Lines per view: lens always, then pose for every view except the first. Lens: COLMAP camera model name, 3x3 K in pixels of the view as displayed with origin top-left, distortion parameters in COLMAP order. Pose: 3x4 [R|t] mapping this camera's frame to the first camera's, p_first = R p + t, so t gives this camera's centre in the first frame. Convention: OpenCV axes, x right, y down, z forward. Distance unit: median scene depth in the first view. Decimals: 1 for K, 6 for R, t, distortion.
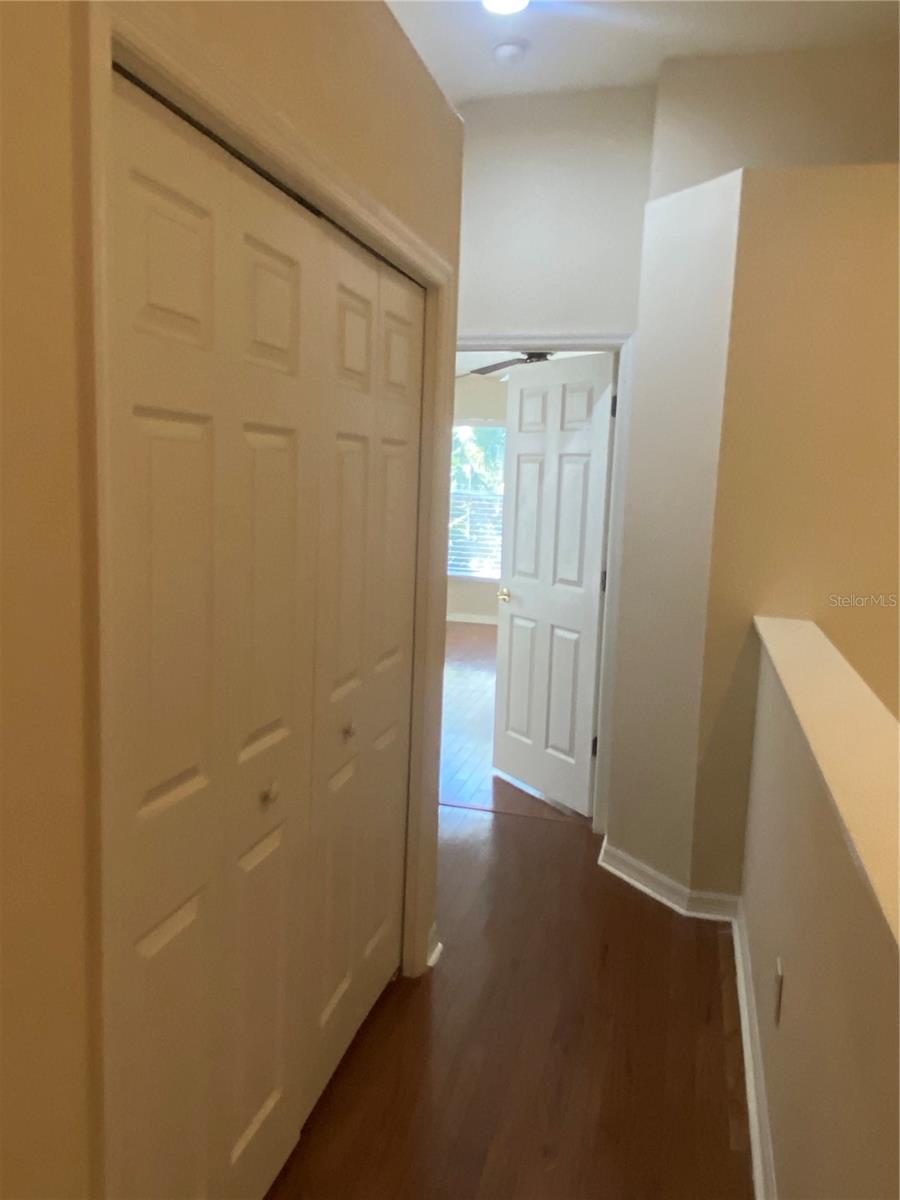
lens RADIAL K [[906.7, 0, 447.5], [0, 906.7, 600.7], [0, 0, 1]] dist [0.083342, -0.111585]
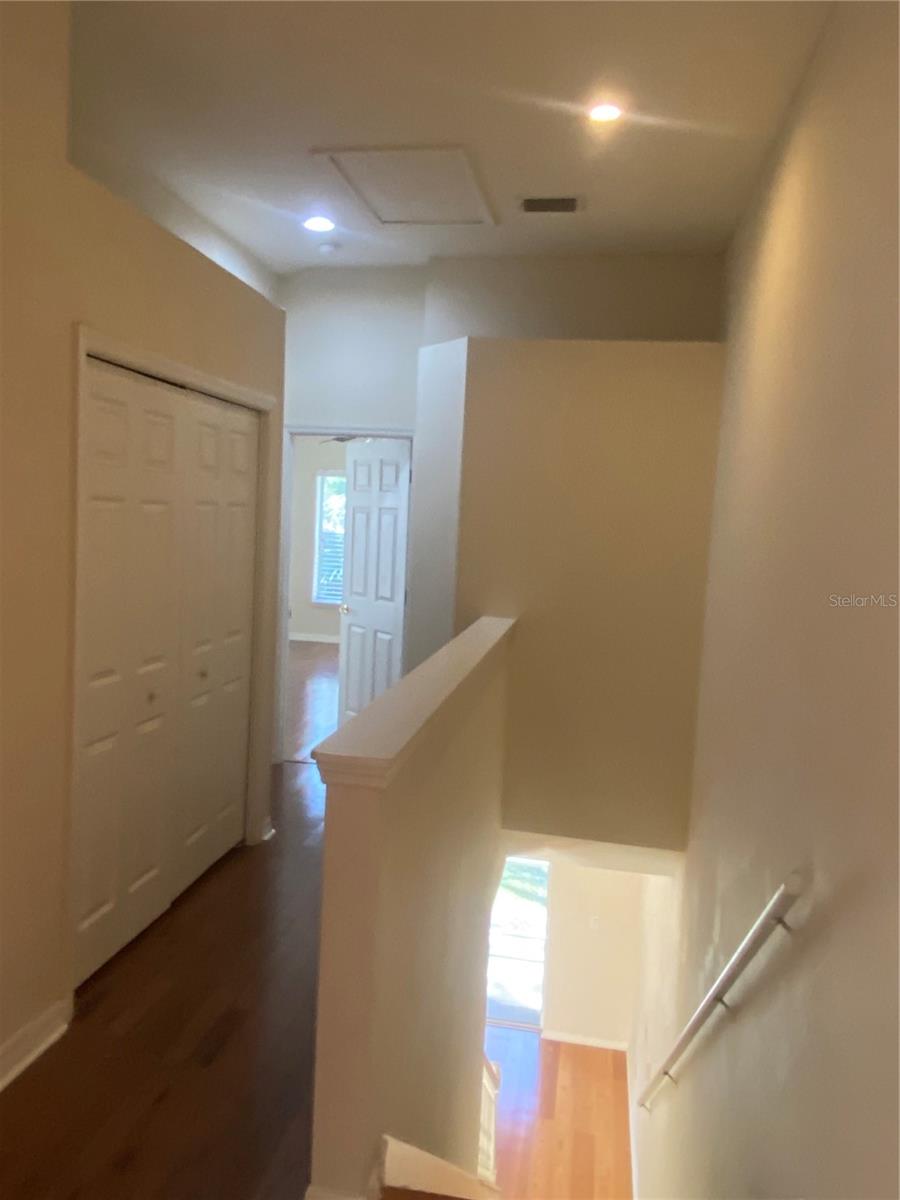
lens RADIAL K [[906.7, 0, 456.0], [0, 906.7, 596.1], [0, 0, 1]] dist [0.083342, -0.111585]
pose [[0.994614, 0.004418, 0.103558, 0.099862], [0.000604, 0.998827, -0.048414, 0.044688], [-0.103650, 0.048216, 0.993444, -0.412926]]
